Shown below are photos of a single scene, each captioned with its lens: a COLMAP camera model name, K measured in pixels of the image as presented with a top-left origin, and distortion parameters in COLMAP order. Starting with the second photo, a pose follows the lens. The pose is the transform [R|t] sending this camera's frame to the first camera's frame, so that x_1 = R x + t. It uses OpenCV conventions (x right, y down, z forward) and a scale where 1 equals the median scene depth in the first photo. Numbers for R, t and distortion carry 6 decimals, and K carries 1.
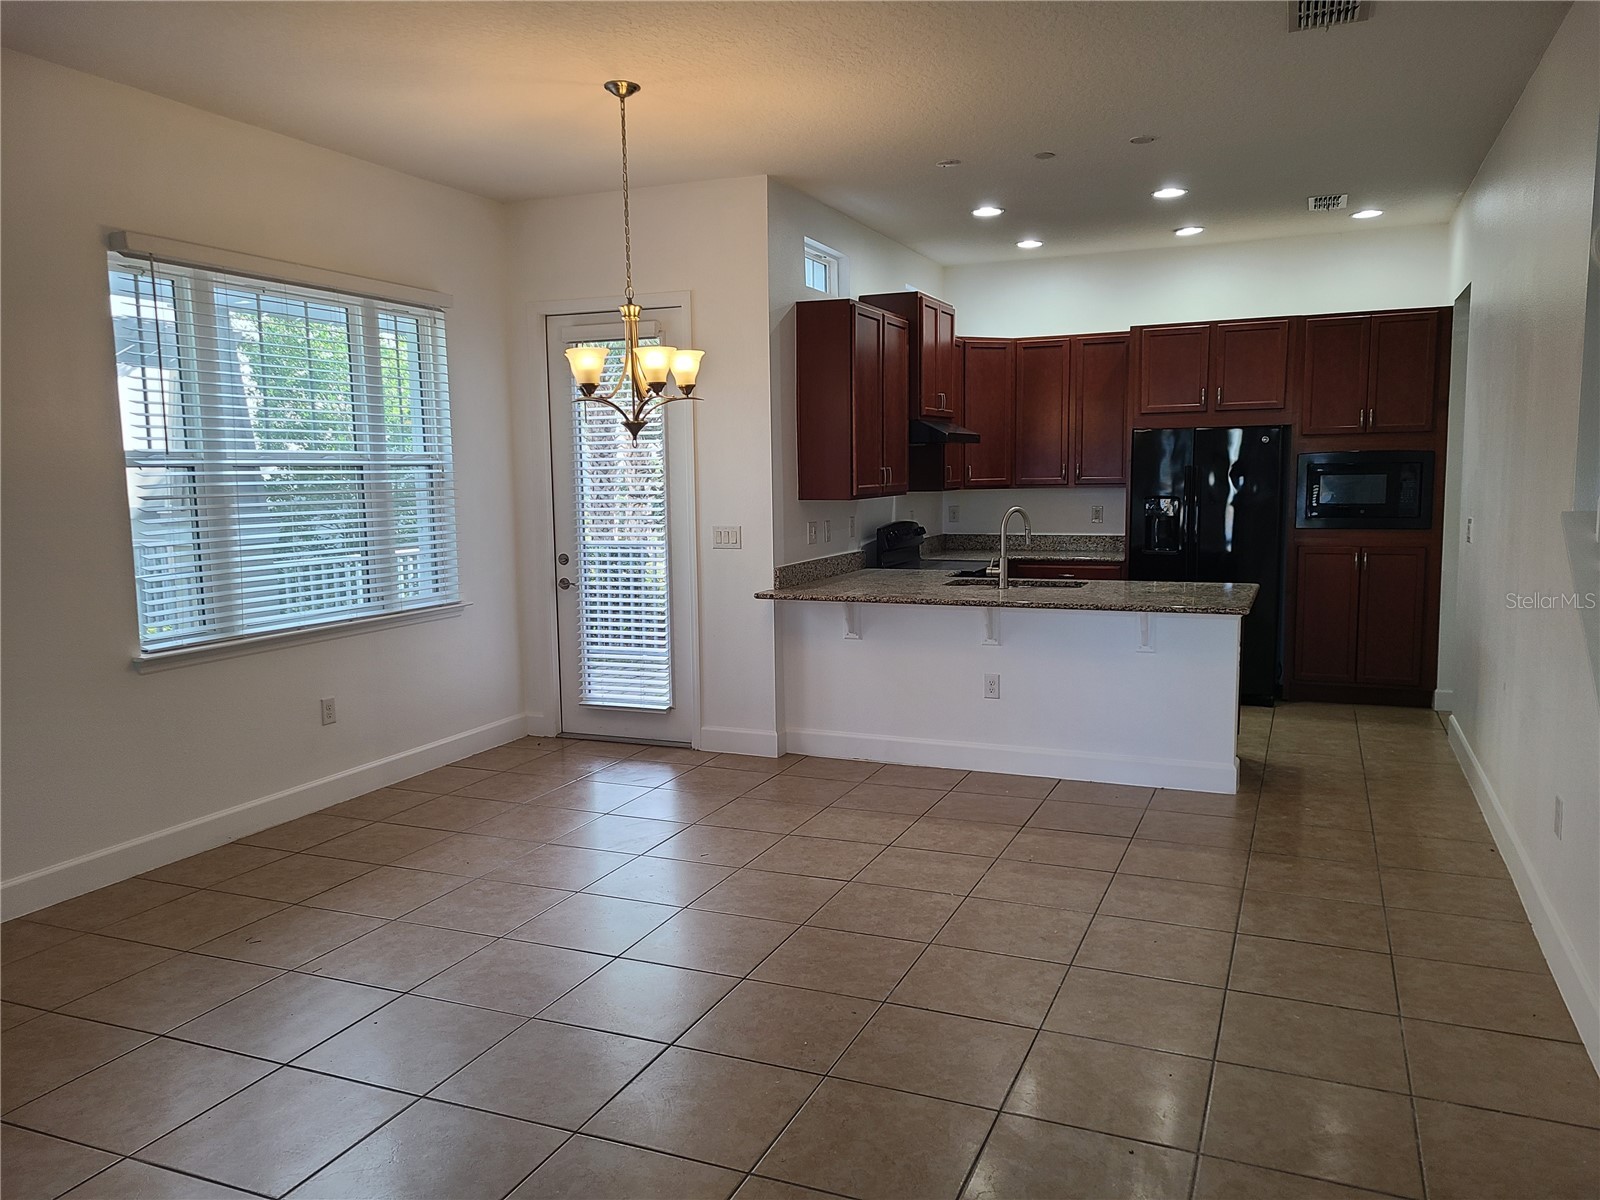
lens RADIAL K [[1181.9, 0, 793.4], [0, 1181.9, 596.2], [0, 0, 1]] dist [0.049114, -0.020830]
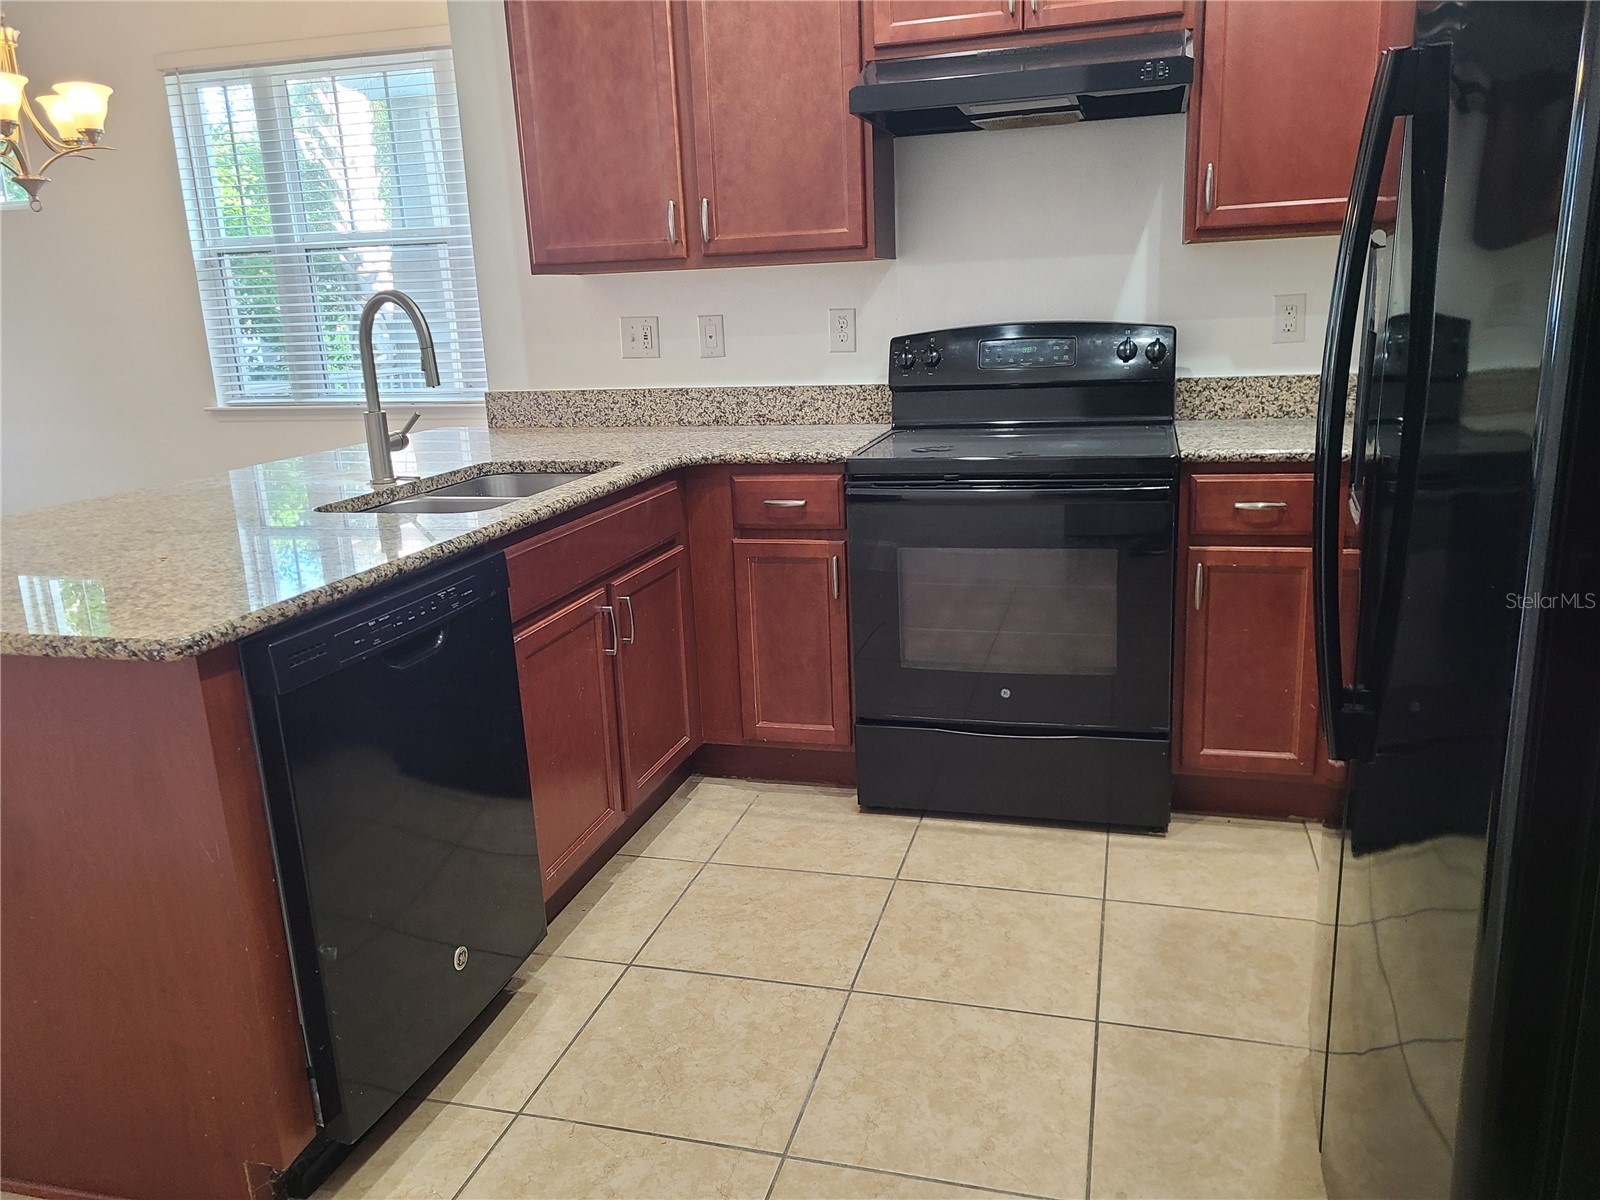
lens RADIAL K [[1181.9, 0, 793.4], [0, 1181.9, 596.2], [0, 0, 1]] dist [0.049114, -0.020830]
pose [[0.137209, 0.251440, -0.958098, 0.605795], [-0.070664, 0.967266, 0.243726, -0.080224], [0.988018, 0.034262, 0.150485, 1.047440]]
